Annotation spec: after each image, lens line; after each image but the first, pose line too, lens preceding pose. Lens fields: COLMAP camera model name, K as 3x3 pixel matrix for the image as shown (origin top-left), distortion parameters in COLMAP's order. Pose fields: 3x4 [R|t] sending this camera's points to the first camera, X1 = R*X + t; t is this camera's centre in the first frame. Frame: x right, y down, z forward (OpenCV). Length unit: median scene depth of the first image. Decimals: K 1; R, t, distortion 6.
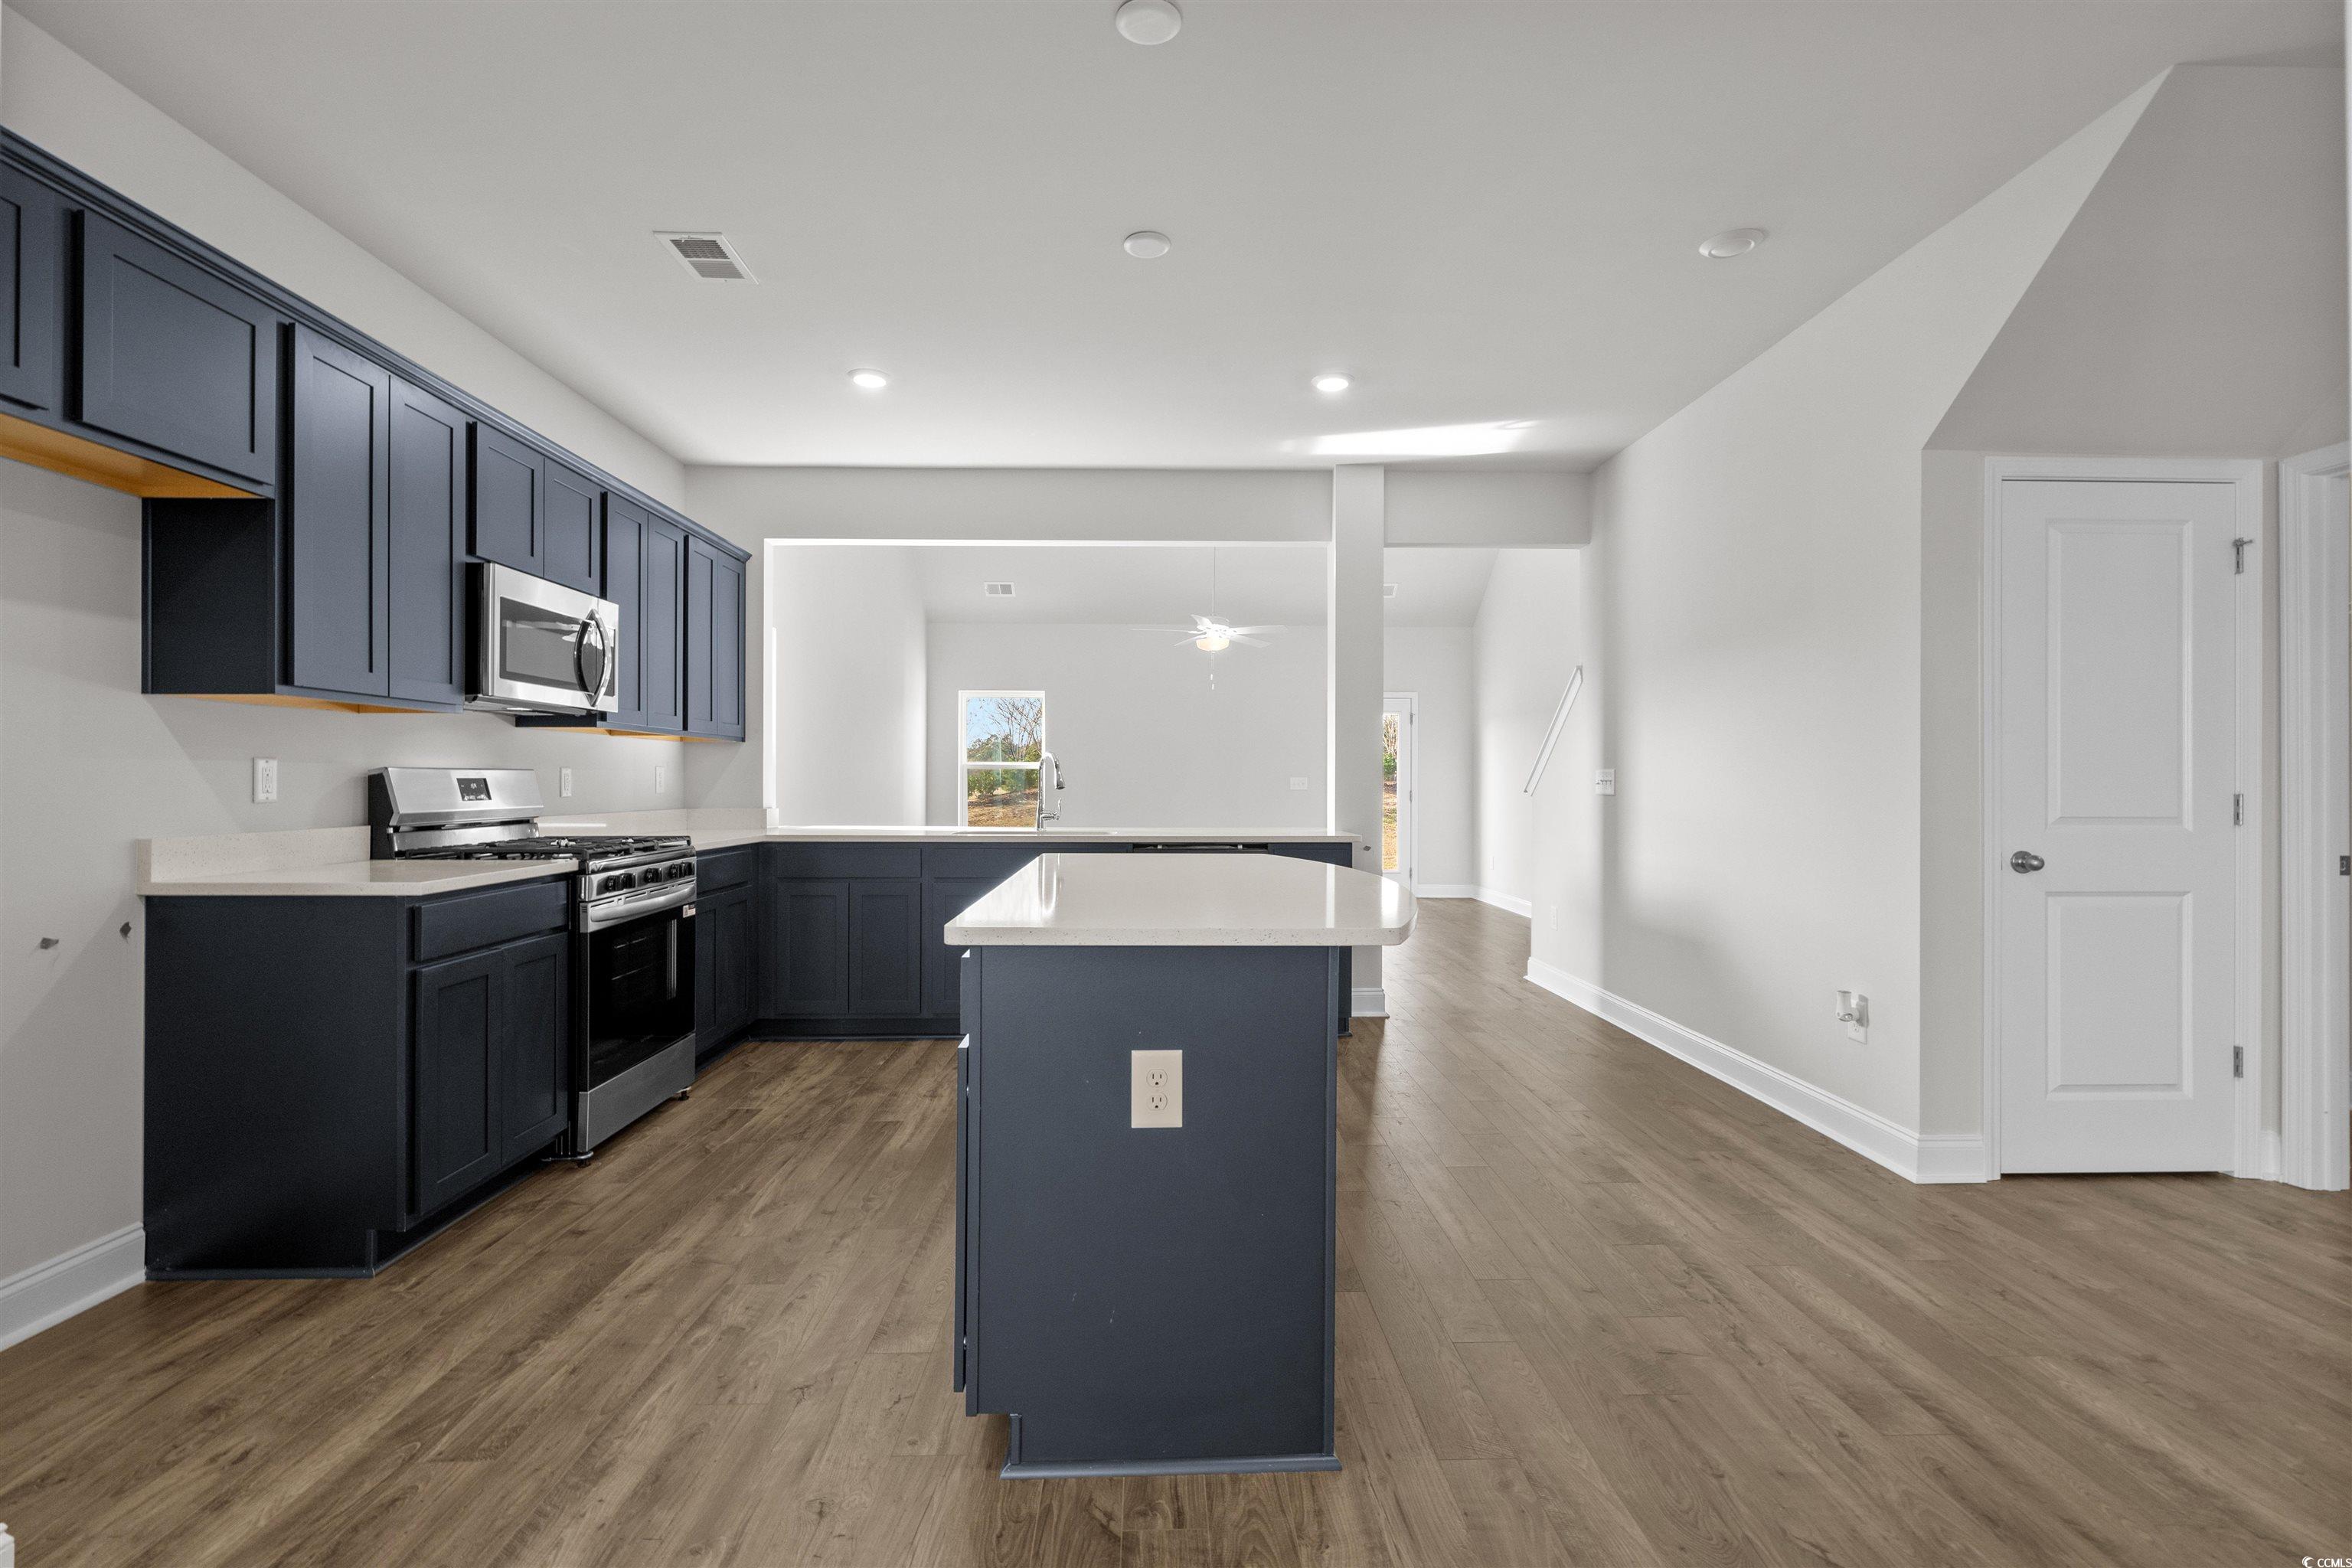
lens RADIAL K [[1059.5, 0, 1179.6], [0, 1059.5, 779.0], [0, 0, 1]] dist [-0.003272, 0.000216]
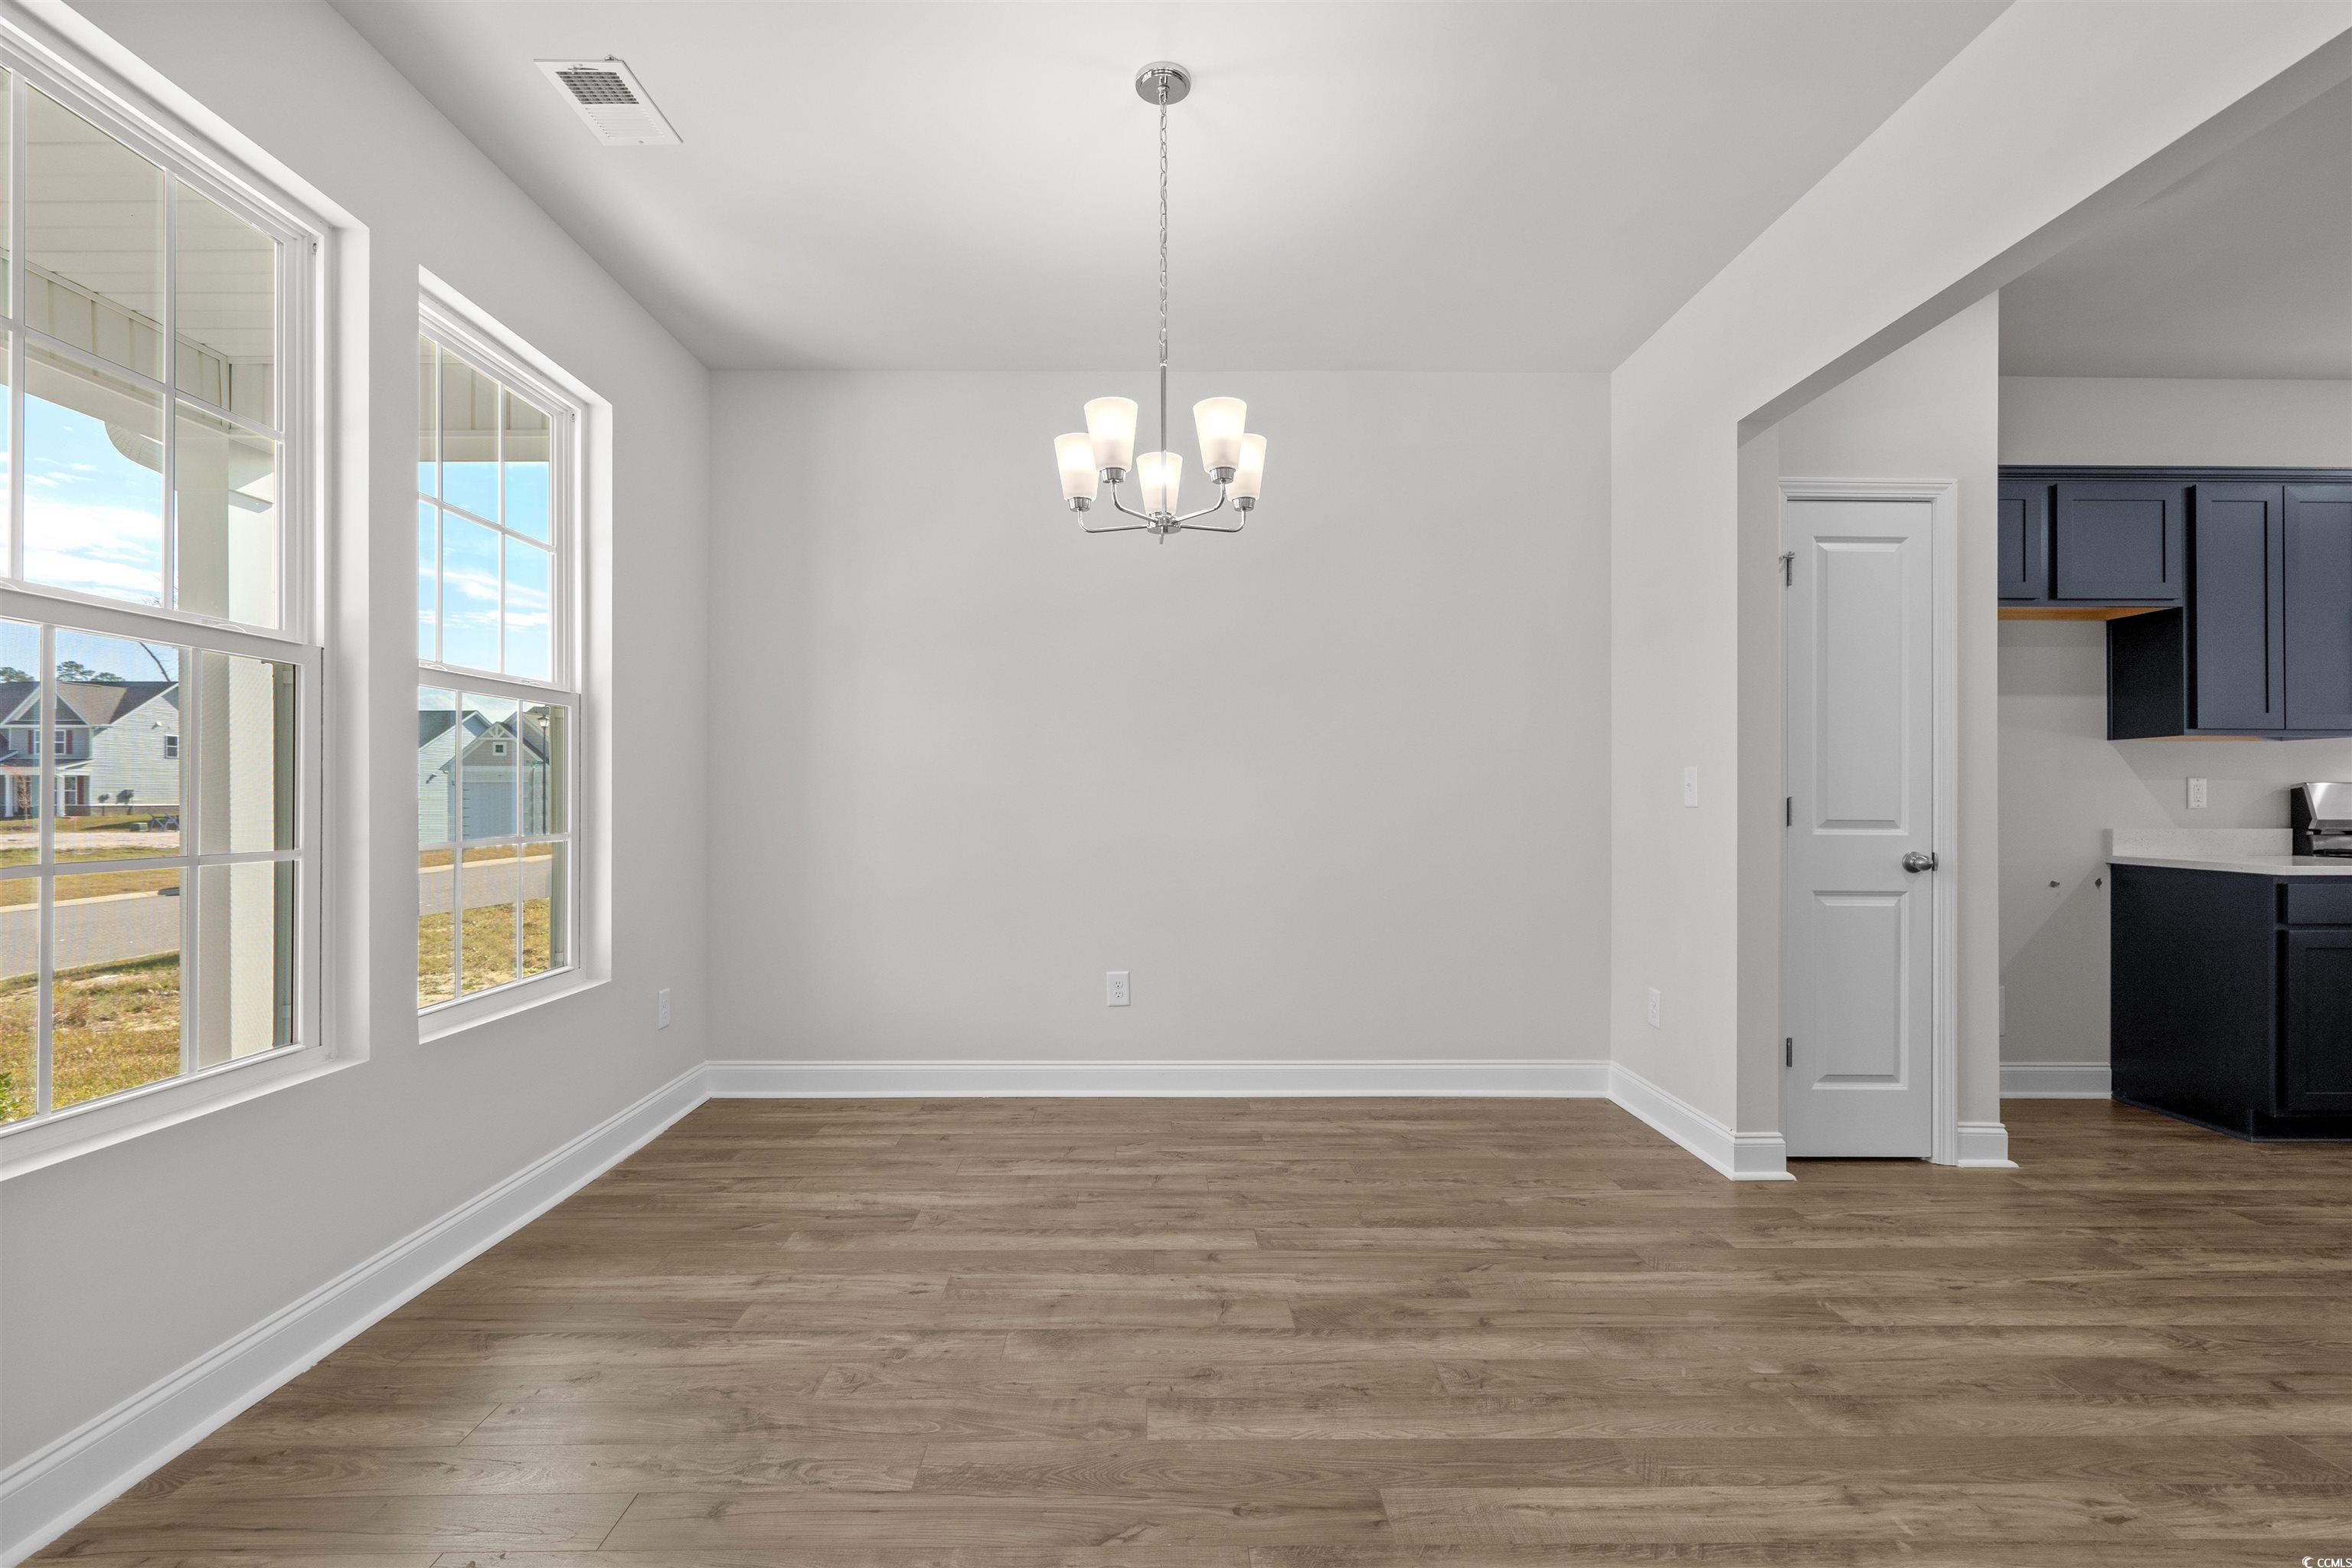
lens RADIAL K [[1074.9, 0, 1168.3], [0, 1074.9, 792.5], [0, 0, 1]] dist [0.001065, -0.000410]
pose [[-0.012193, -0.007482, -0.999898, 0.550848], [0.001918, 0.999970, -0.007506, 0.007834], [0.999924, -0.002009, -0.012178, -0.342407]]
